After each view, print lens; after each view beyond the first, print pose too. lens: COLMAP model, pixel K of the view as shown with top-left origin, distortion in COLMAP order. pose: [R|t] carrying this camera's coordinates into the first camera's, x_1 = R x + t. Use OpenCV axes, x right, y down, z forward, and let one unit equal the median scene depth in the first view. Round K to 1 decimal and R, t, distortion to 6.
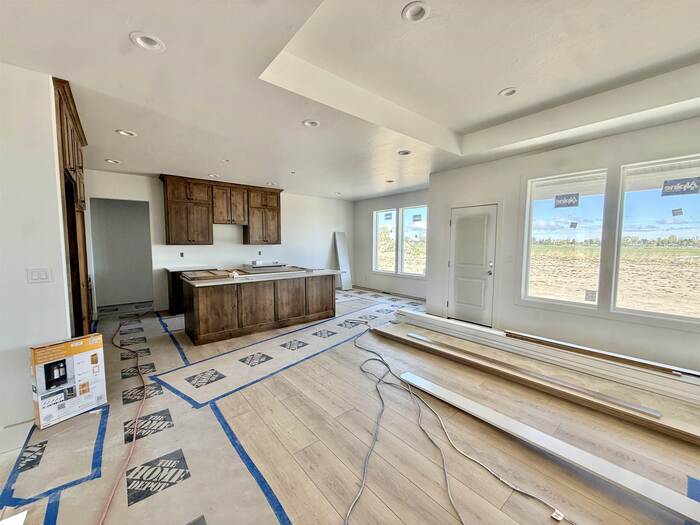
lens RADIAL K [[278.8, 0, 346.7], [0, 278.8, 262.9], [0, 0, 1]] dist [-0.001201, 0.000253]
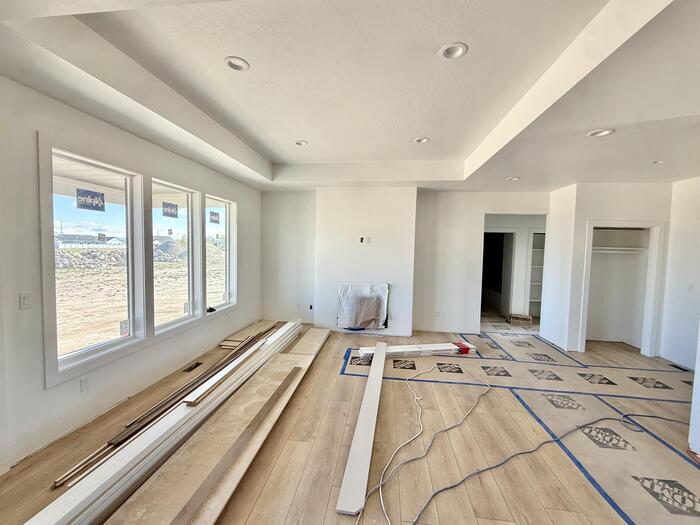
lens RADIAL K [[288.5, 0, 350.0], [0, 288.5, 262.5], [0, 0, 1]] dist [-0.000196, 0.000044]
pose [[-0.690864, -0.057293, 0.720711, -0.107949], [0.026979, 0.994118, 0.104889, -0.095024], [-0.722481, 0.091908, -0.685254, 0.757775]]
